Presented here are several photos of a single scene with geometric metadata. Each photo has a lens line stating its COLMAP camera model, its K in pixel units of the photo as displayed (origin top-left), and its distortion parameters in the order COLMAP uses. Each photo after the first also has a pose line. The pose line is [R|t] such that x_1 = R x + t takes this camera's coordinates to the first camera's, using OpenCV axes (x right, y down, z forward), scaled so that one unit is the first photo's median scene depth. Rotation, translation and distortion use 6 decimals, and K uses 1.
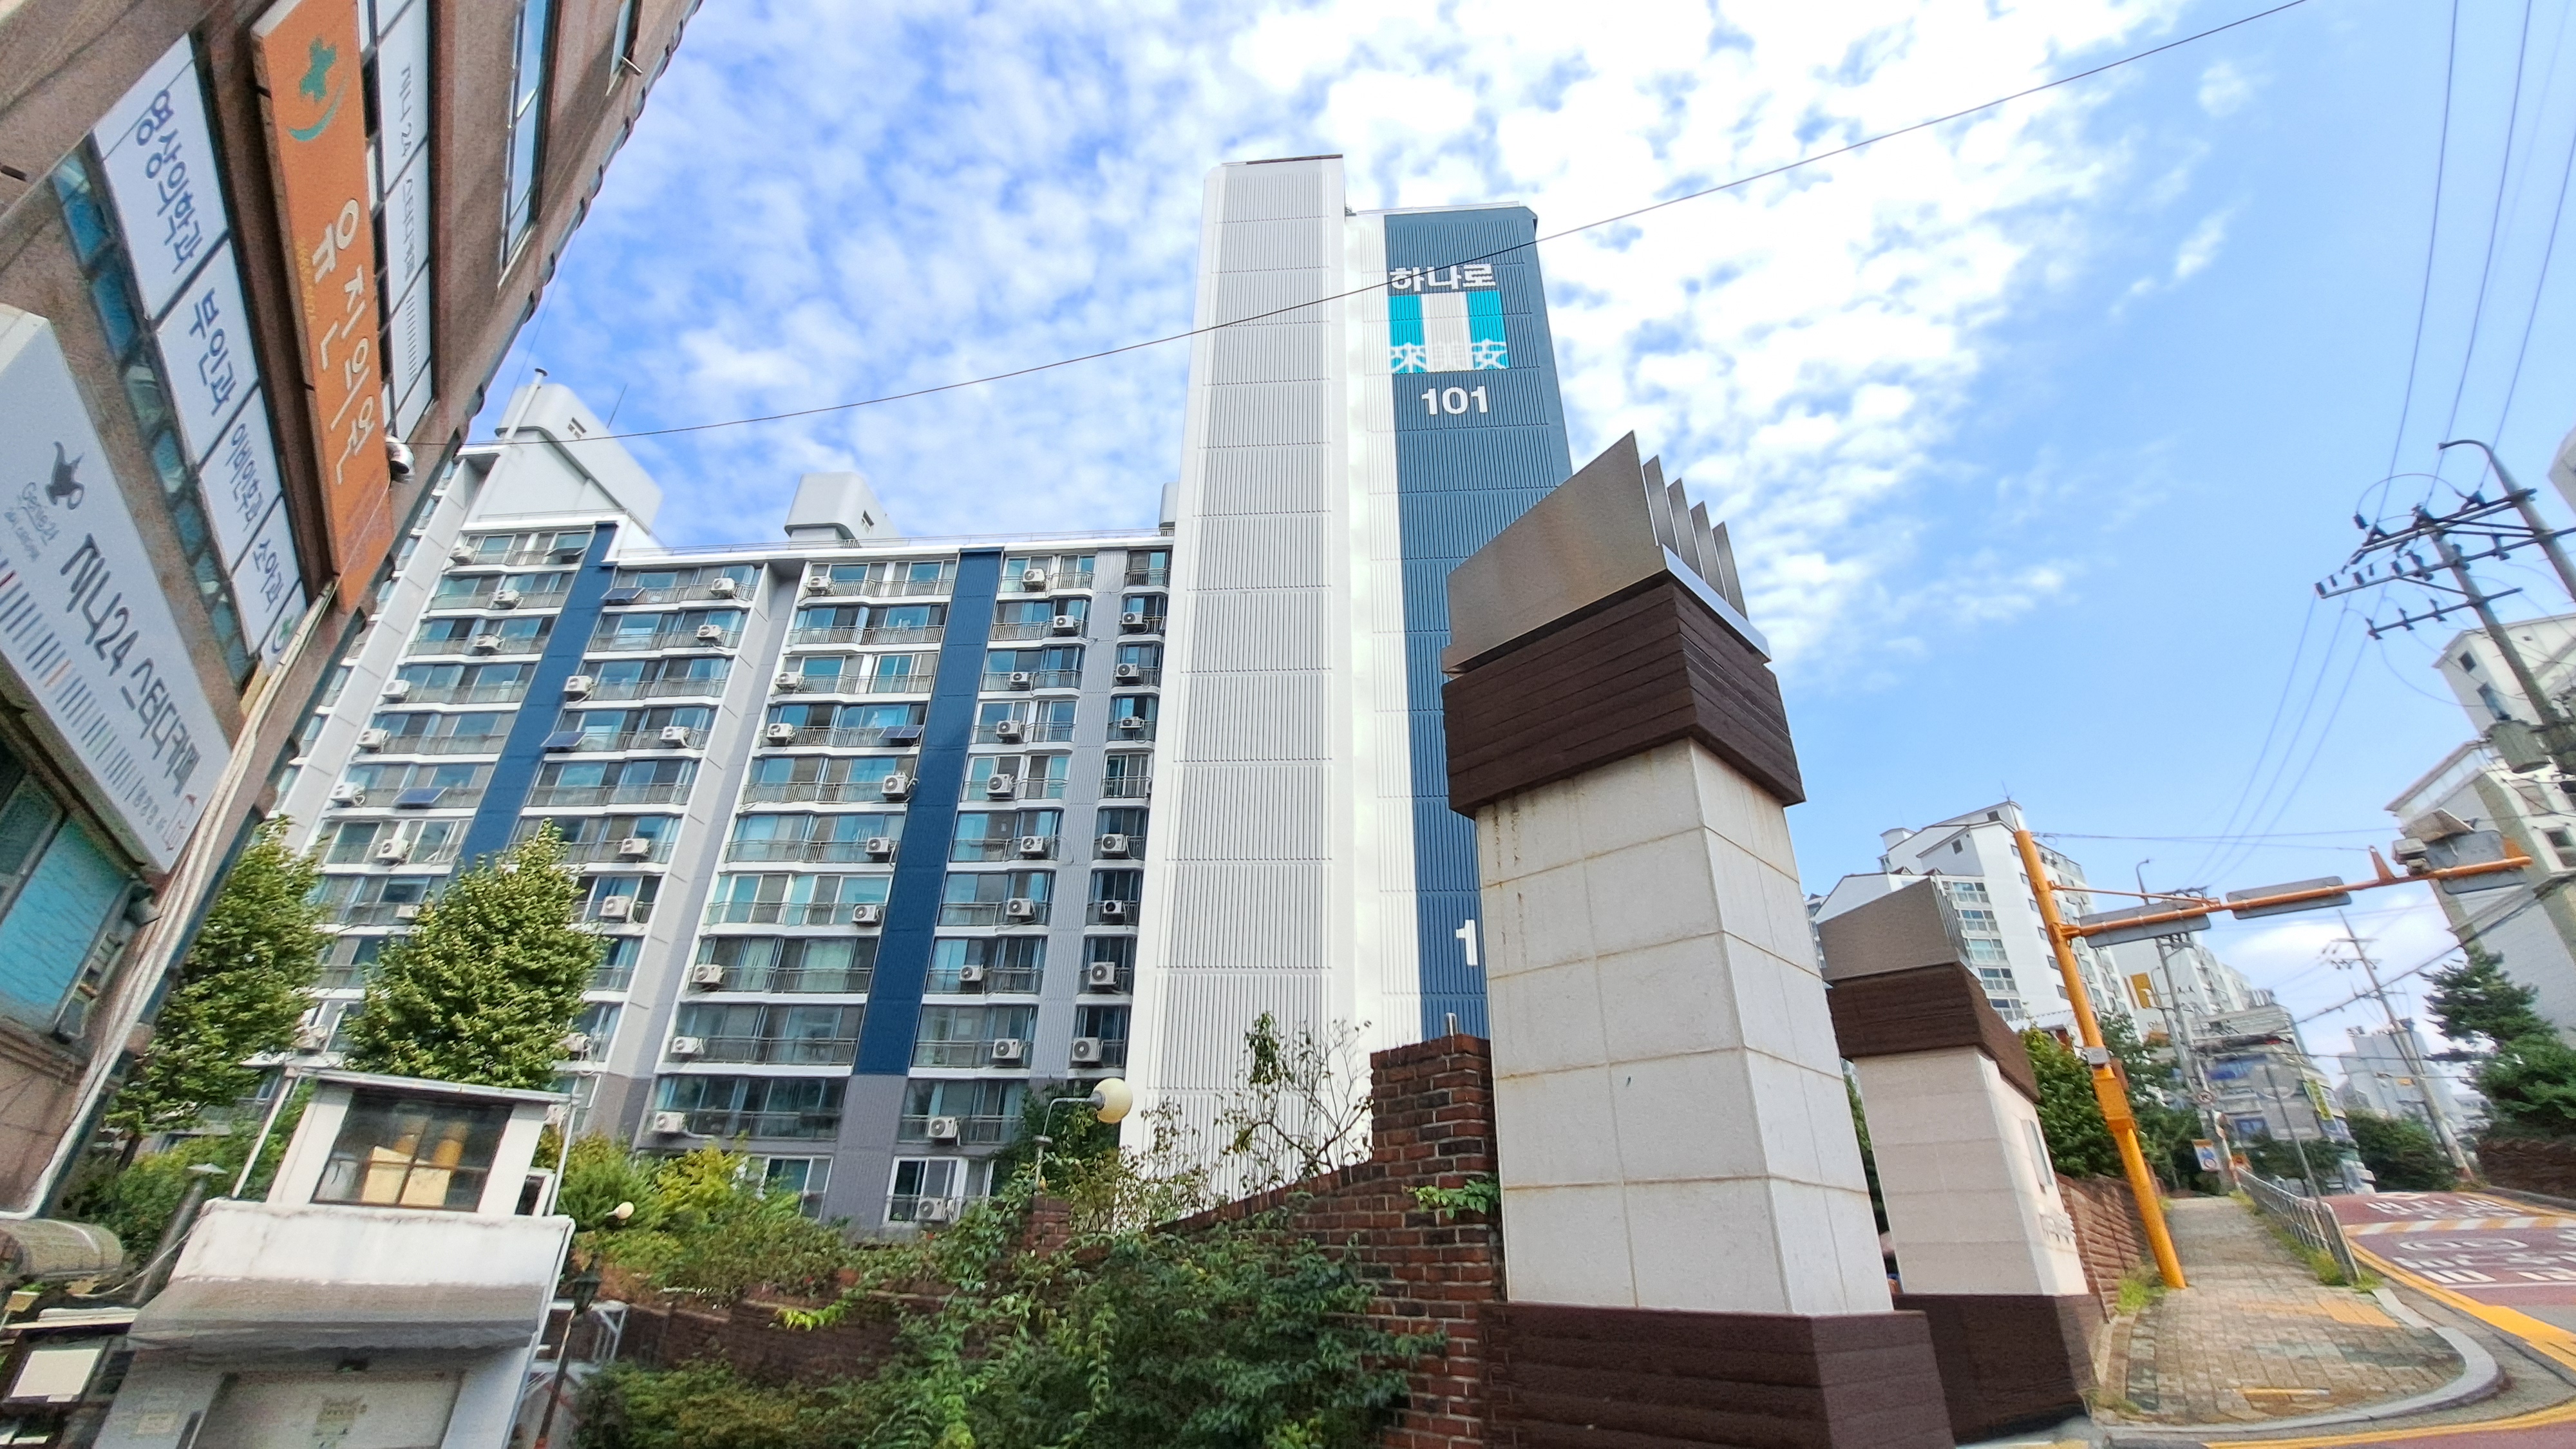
lens RADIAL K [[1044.9, 0, 1304.4], [0, 1044.9, 714.3], [0, 0, 1]] dist [-0.004137, -0.000513]
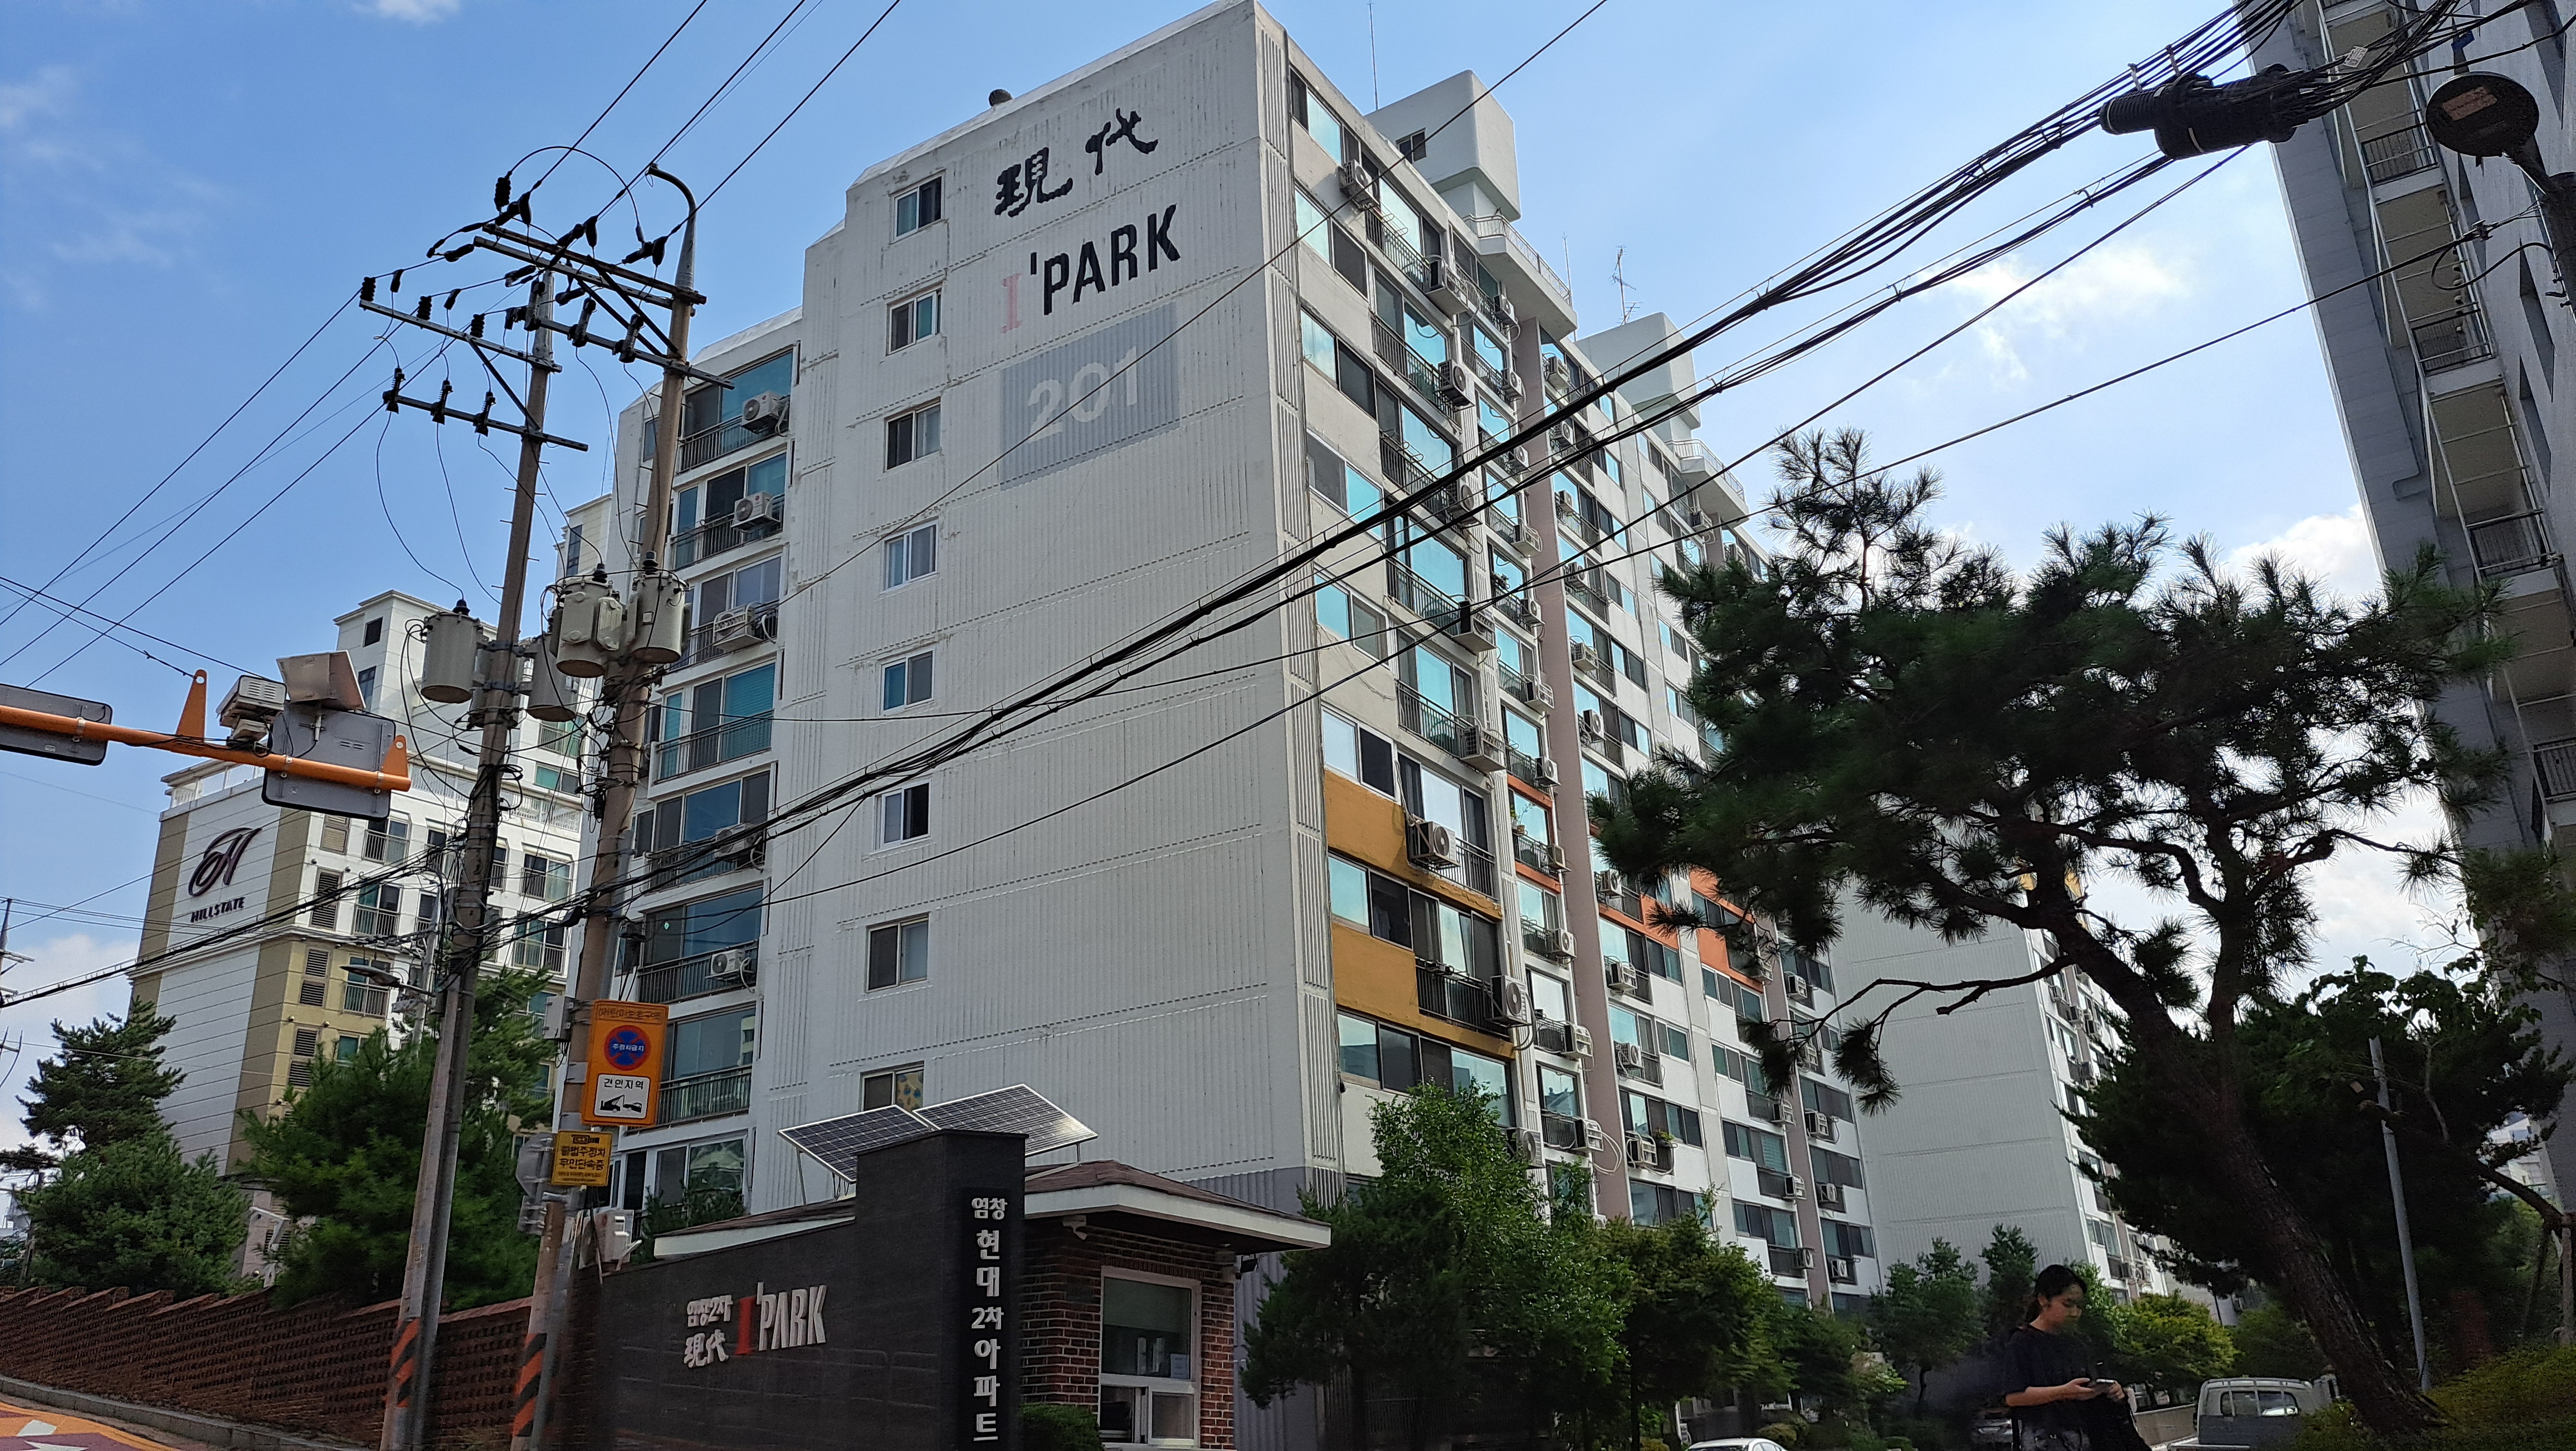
lens RADIAL K [[1887.3, 0, 1284.3], [0, 1887.3, 734.5], [0, 0, 1]] dist [0.009447, 0.001454]
pose [[0.168931, 0.330871, 0.928432, 0.243428], [-0.435541, 0.870071, -0.230824, 0.100082], [-0.884175, -0.365377, 0.291090, 0.231305]]
